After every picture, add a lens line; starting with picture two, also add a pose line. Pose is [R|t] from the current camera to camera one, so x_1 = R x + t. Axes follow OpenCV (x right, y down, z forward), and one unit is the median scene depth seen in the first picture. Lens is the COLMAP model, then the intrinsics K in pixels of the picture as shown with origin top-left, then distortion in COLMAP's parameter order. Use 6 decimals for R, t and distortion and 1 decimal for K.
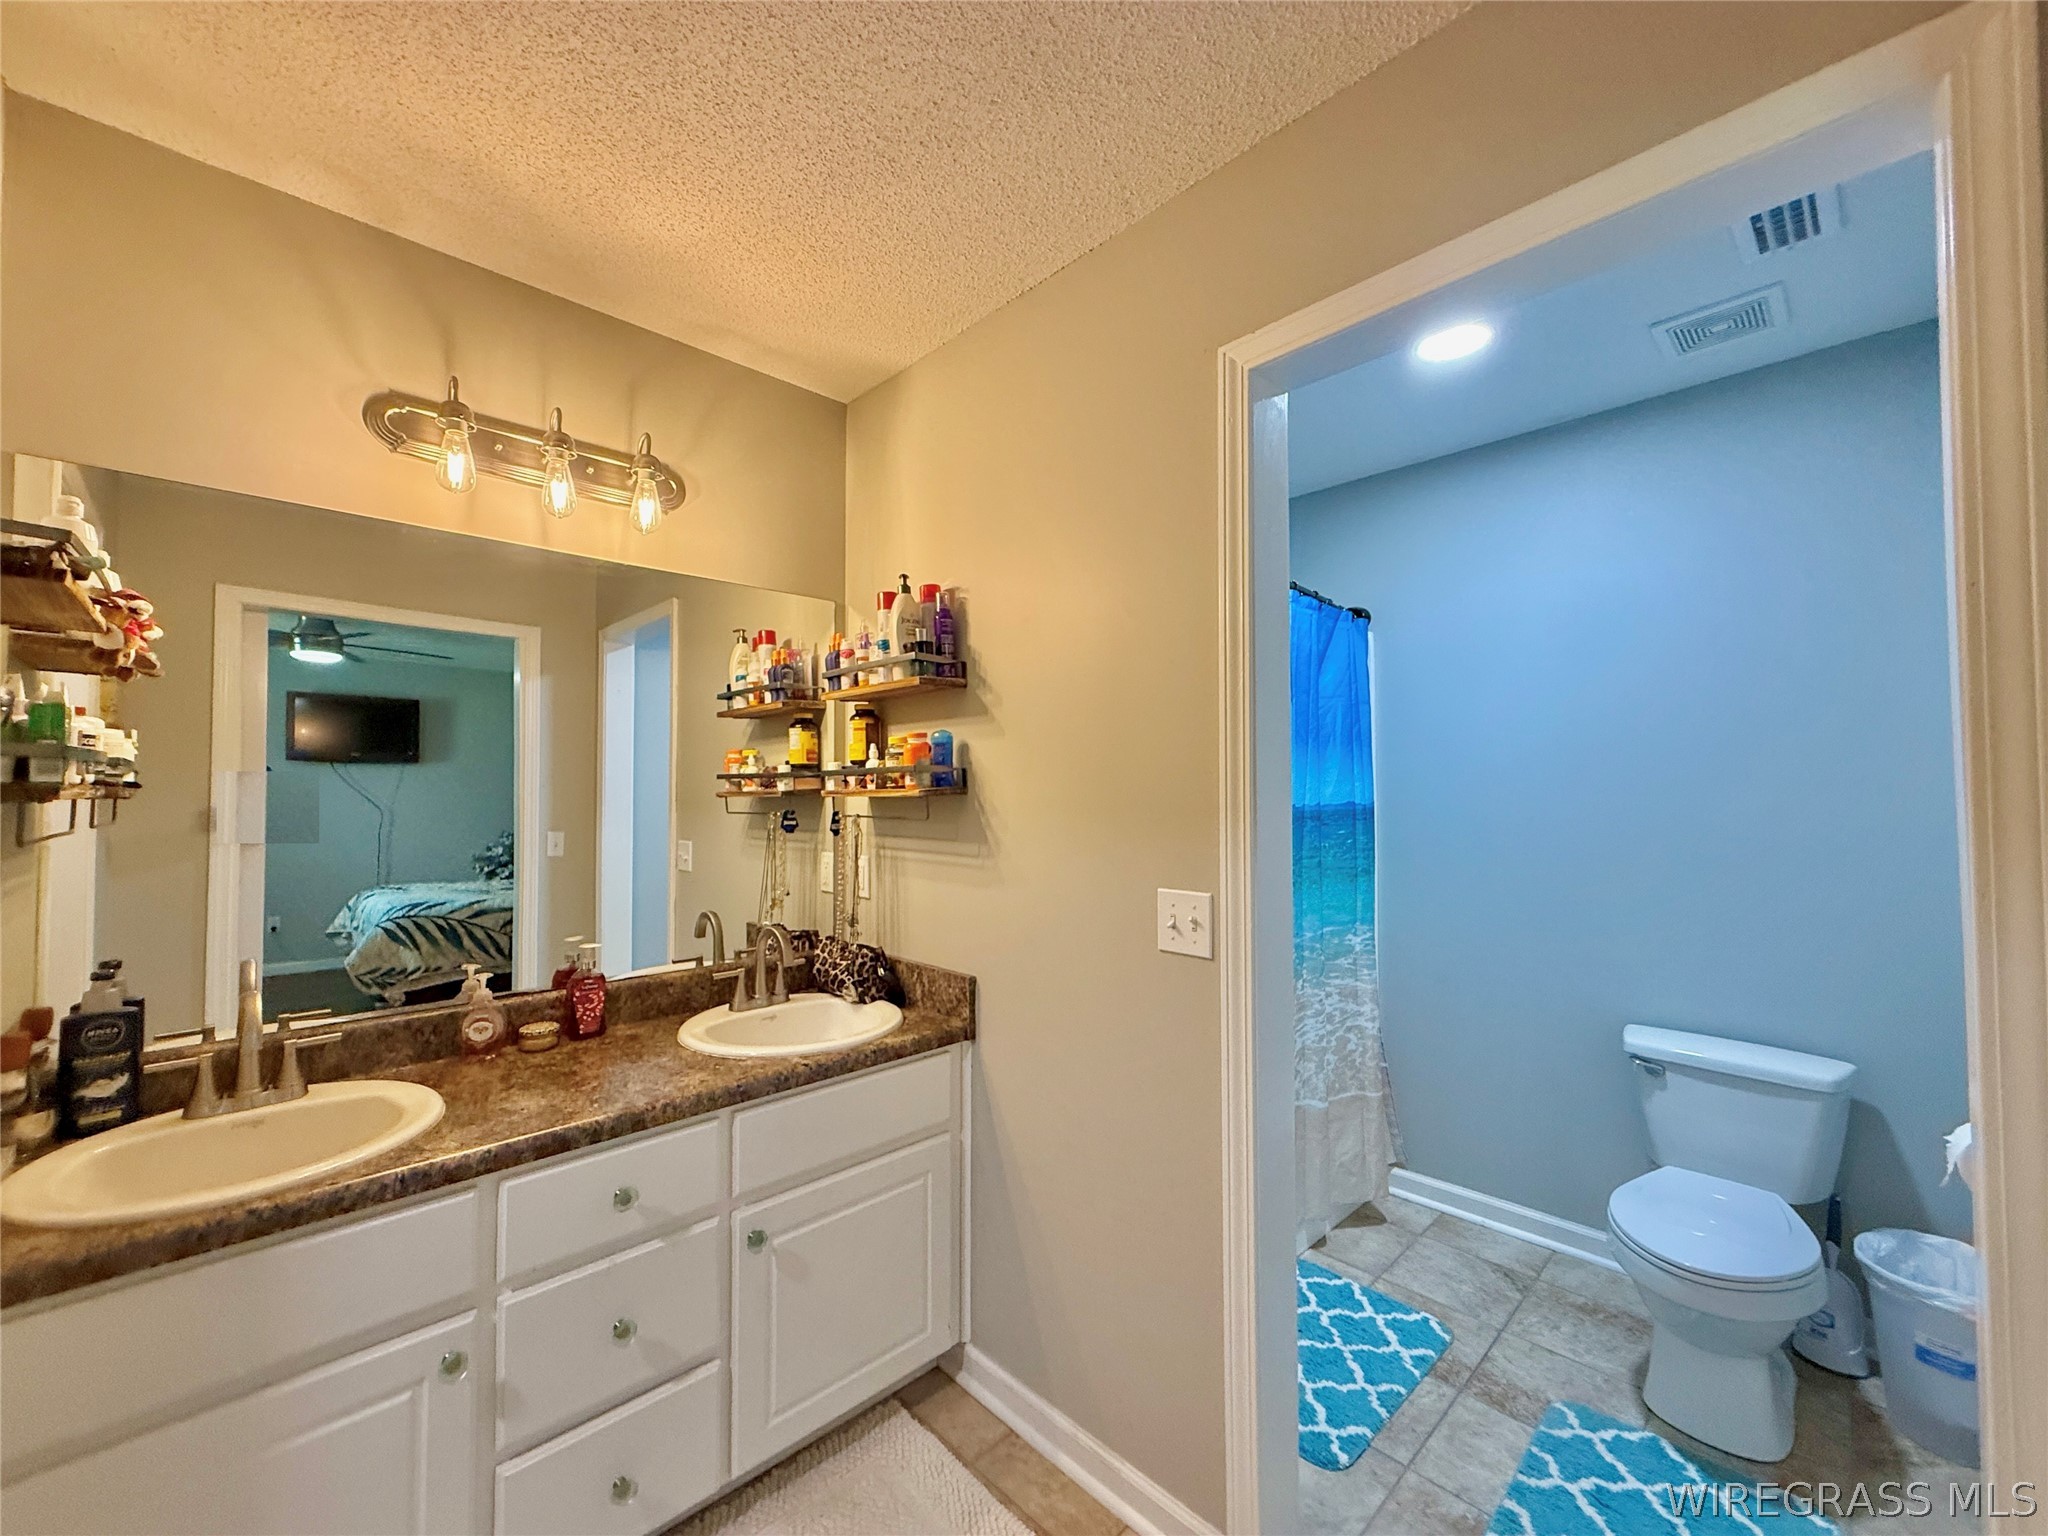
lens RADIAL K [[821.0, 0, 1027.1], [0, 821.0, 770.1], [0, 0, 1]] dist [0.021927, -0.004413]
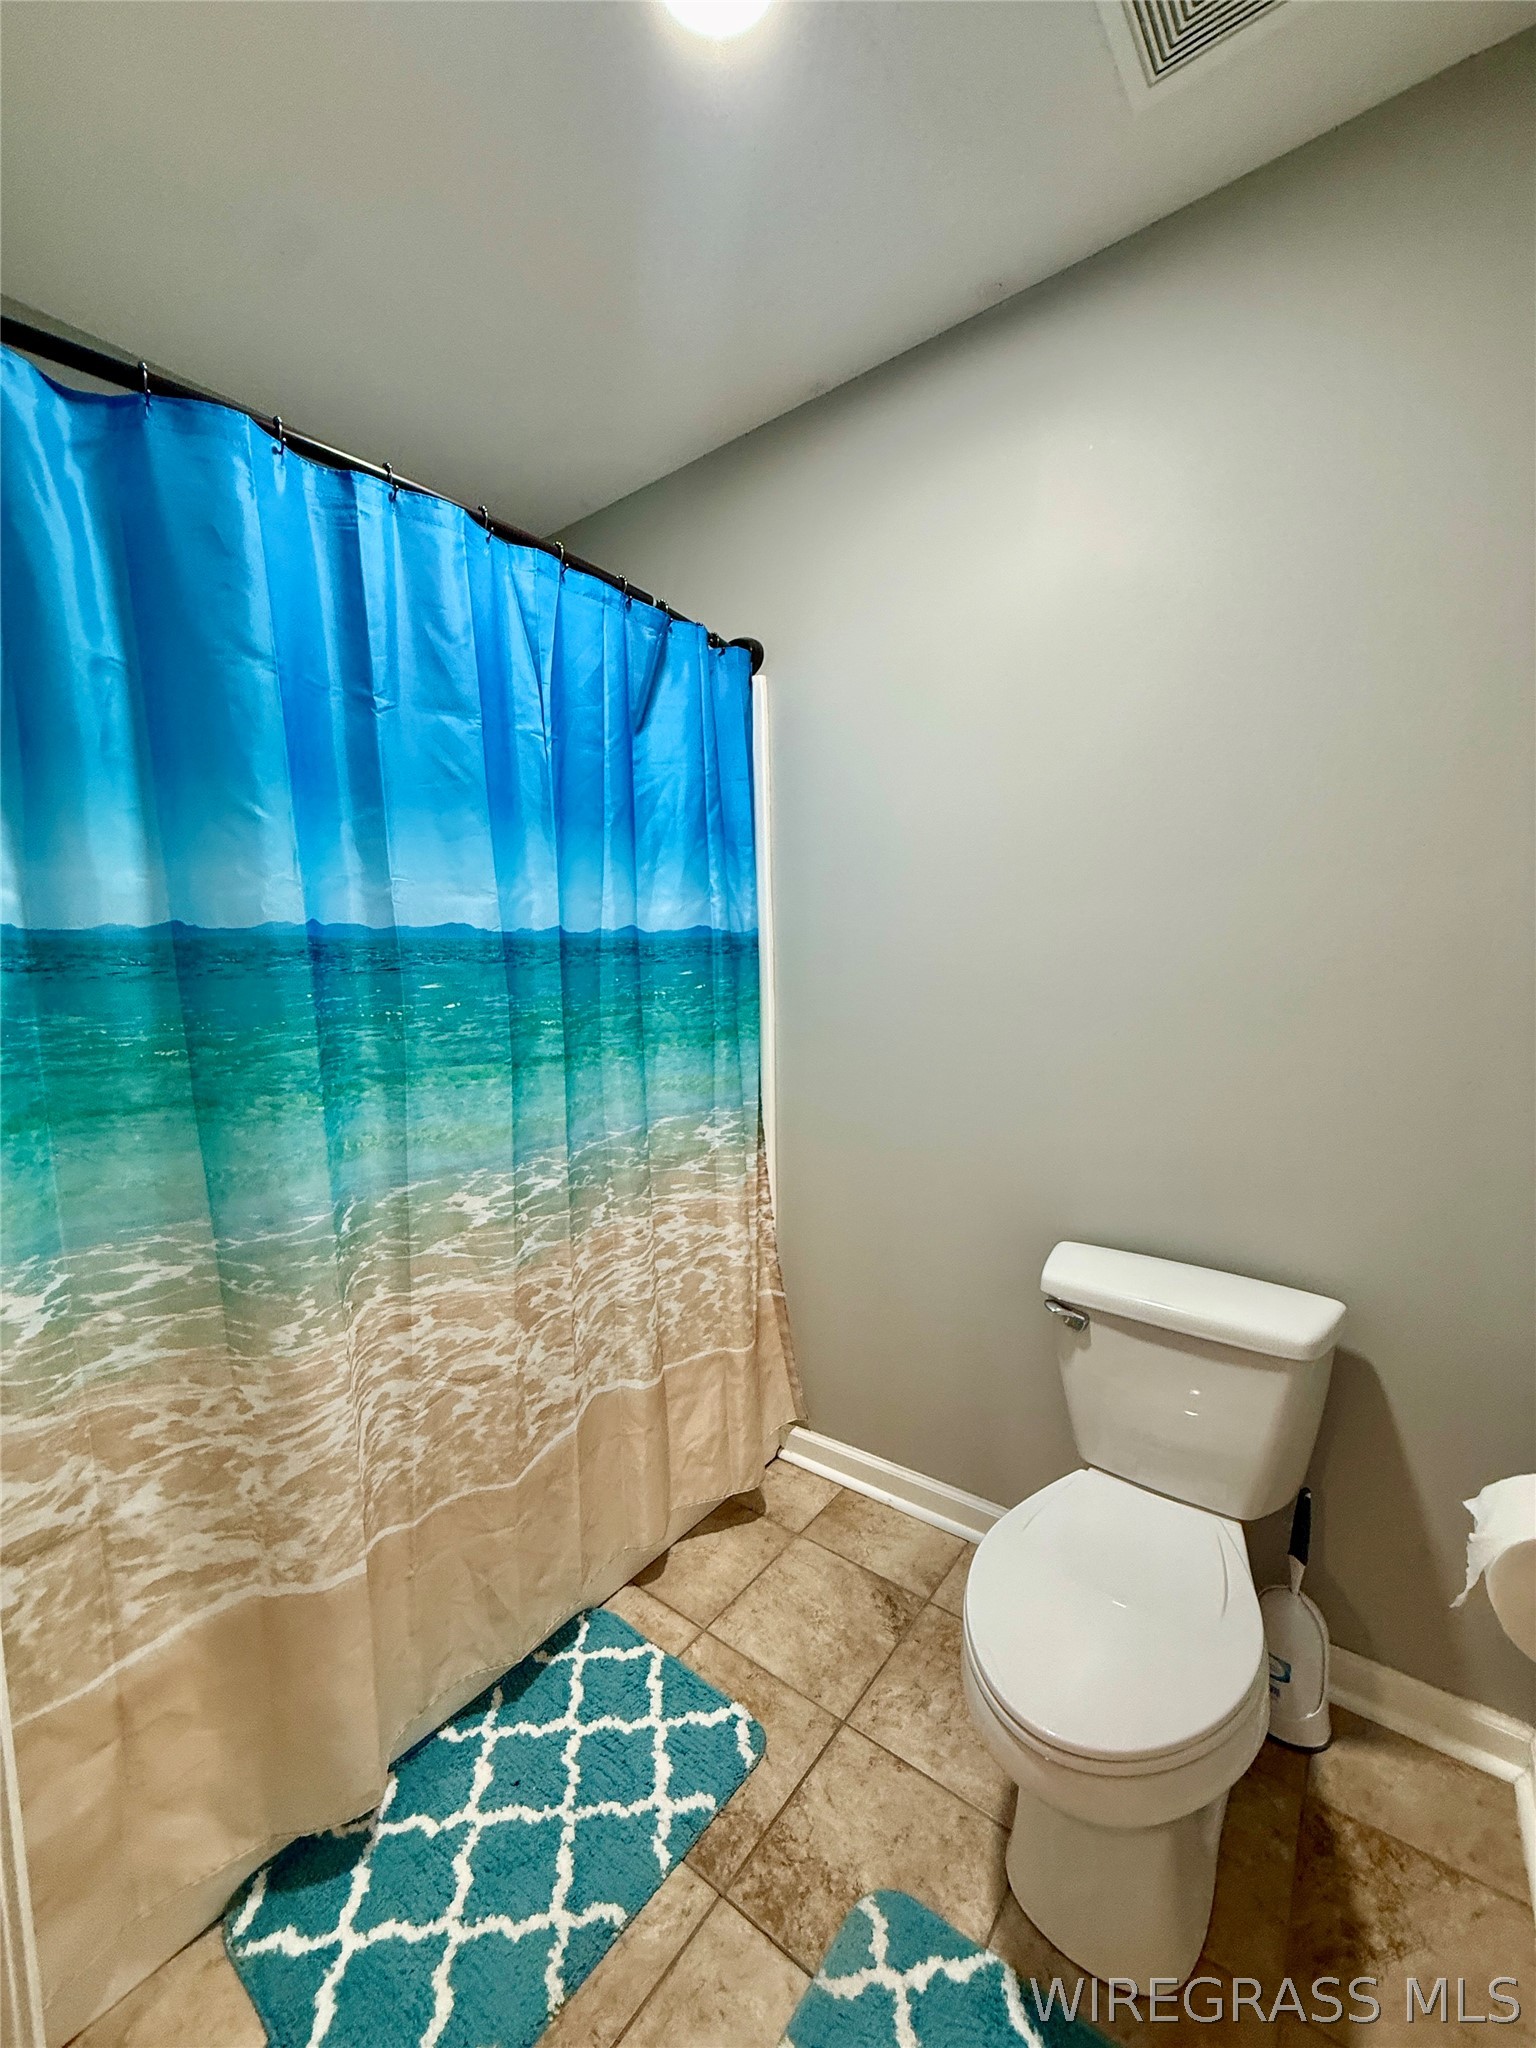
lens RADIAL K [[813.7, 0, 769.7], [0, 813.7, 1017.2], [0, 0, 1]] dist [0.002549, 0.000036]
pose [[0.990723, -0.033750, 0.131640, 0.355354], [0.018589, 0.993221, 0.114741, 0.036843], [-0.134621, -0.111230, 0.984635, 0.347775]]
